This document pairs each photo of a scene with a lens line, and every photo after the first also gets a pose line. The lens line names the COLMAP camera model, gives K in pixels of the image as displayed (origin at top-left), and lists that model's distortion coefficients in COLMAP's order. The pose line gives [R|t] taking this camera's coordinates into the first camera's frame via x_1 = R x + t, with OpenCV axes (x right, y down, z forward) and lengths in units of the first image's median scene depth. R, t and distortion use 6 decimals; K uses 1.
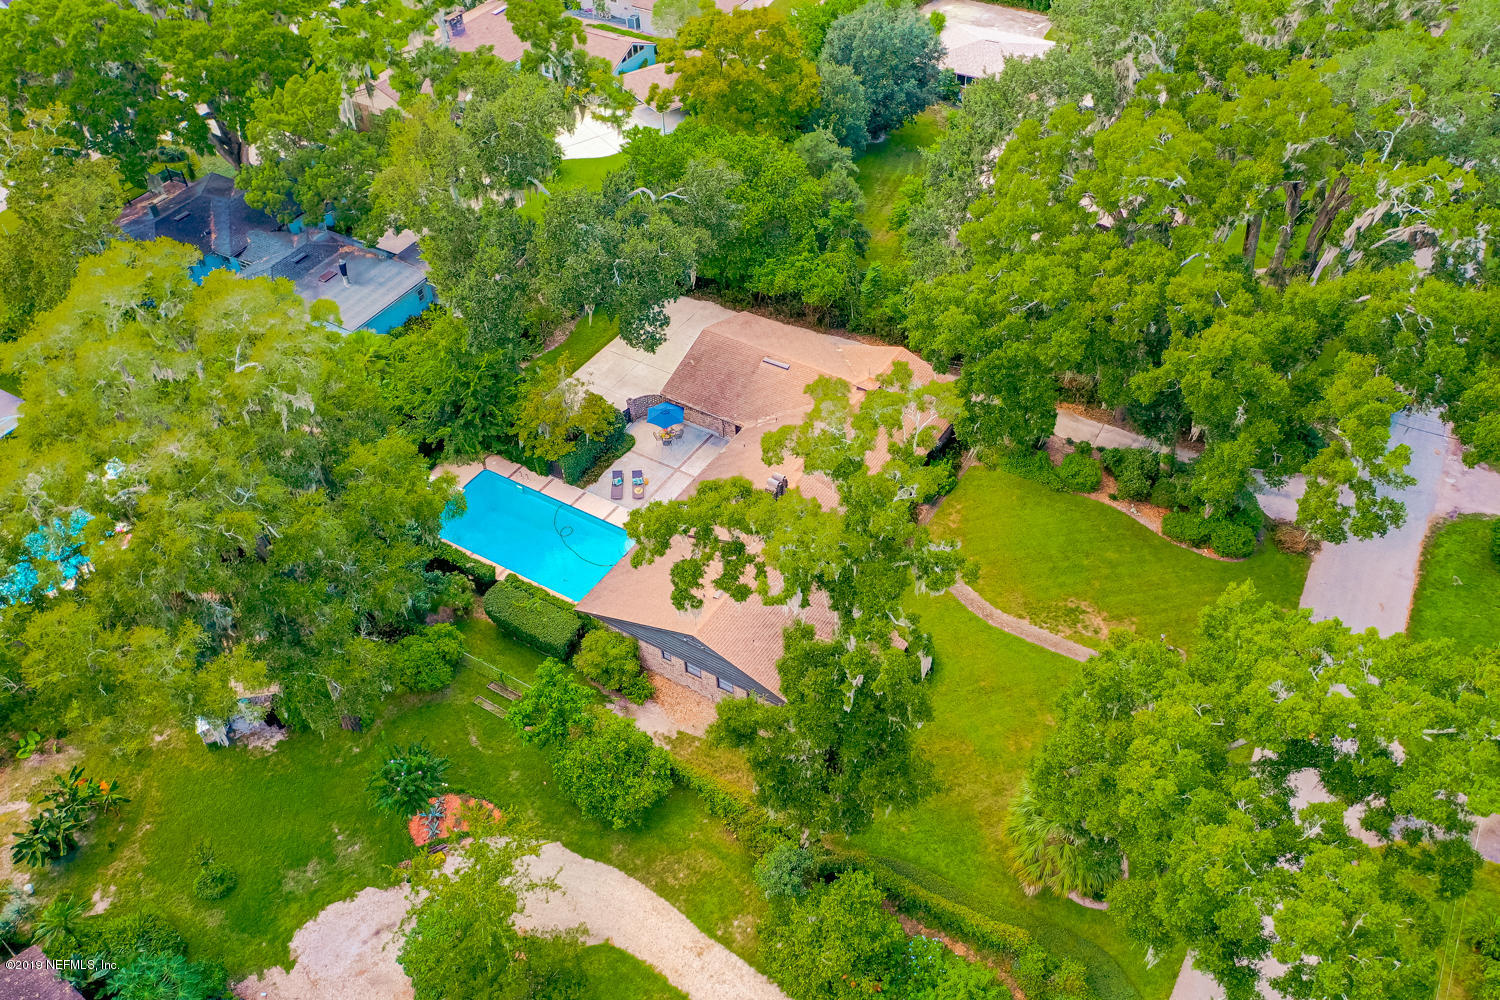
lens RADIAL K [[1203.5, 0, 750.0], [0, 1203.5, 500.0], [0, 0, 1]] dist [0.002502, -0.000461]
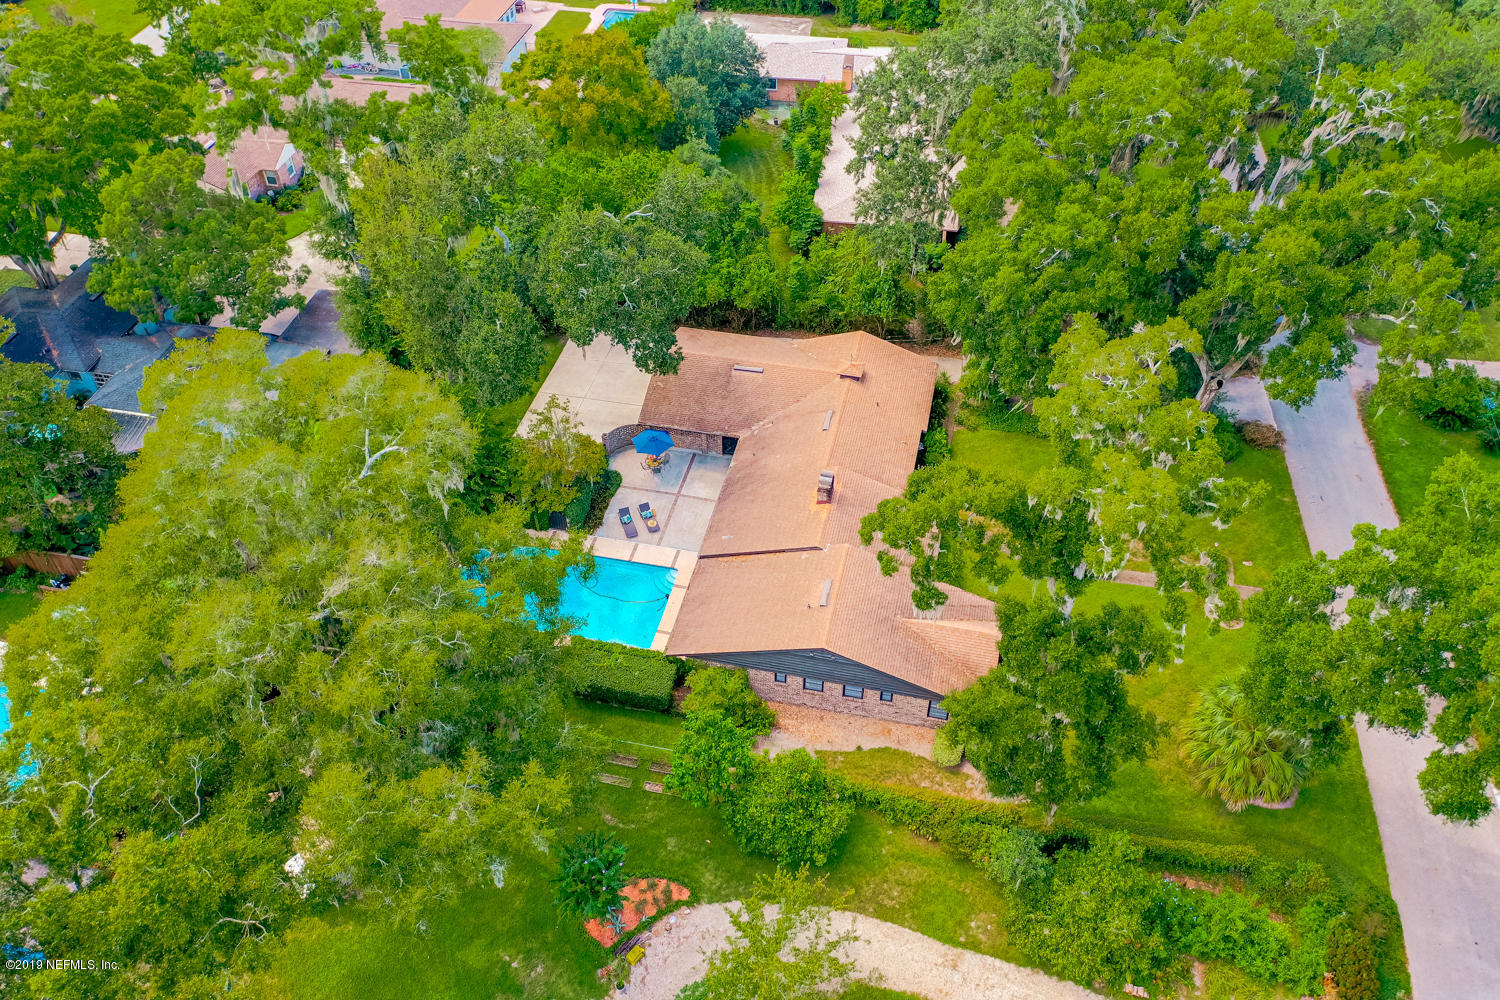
lens RADIAL K [[1159.3, 0, 746.7], [0, 1159.3, 482.7], [0, 0, 1]] dist [0.000386, -0.000876]
pose [[0.950166, -0.206345, 0.233682, -0.254755], [0.213264, 0.976984, -0.004452, -0.021501], [-0.227385, 0.054066, 0.972303, 0.094922]]
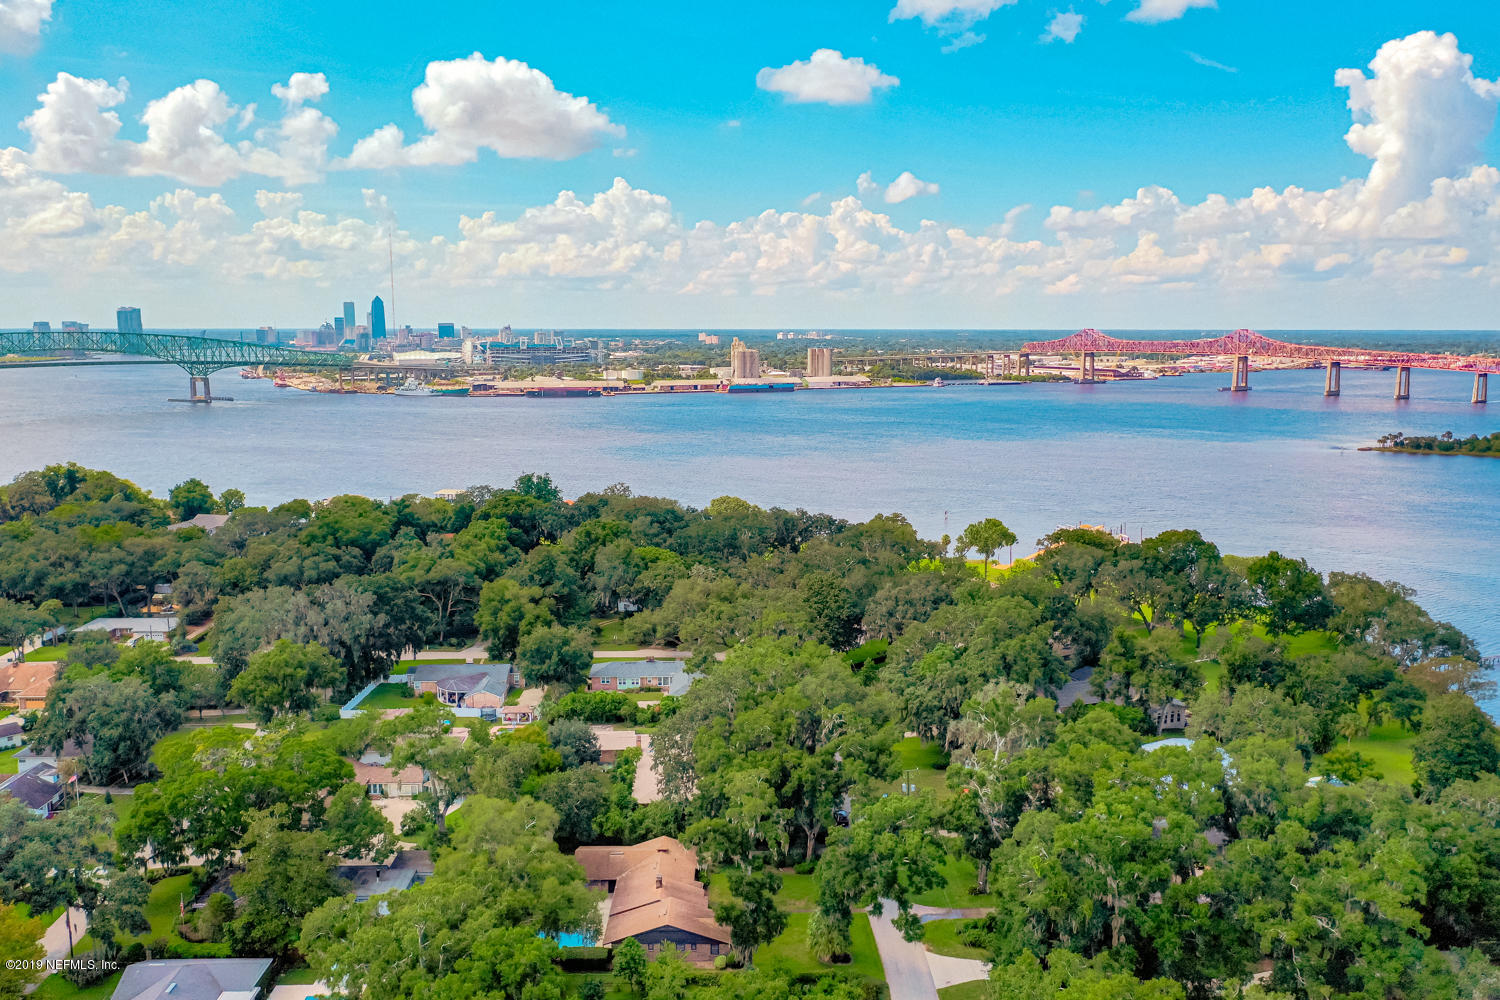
lens RADIAL K [[1159.3, 0, 746.7], [0, 1159.3, 482.7], [0, 0, 1]] dist [0.000386, -0.000876]
pose [[0.854612, -0.046749, 0.517158, -0.952391], [0.352697, 0.783213, -0.512038, 0.588735], [-0.381108, 0.619994, 0.685831, -1.093716]]
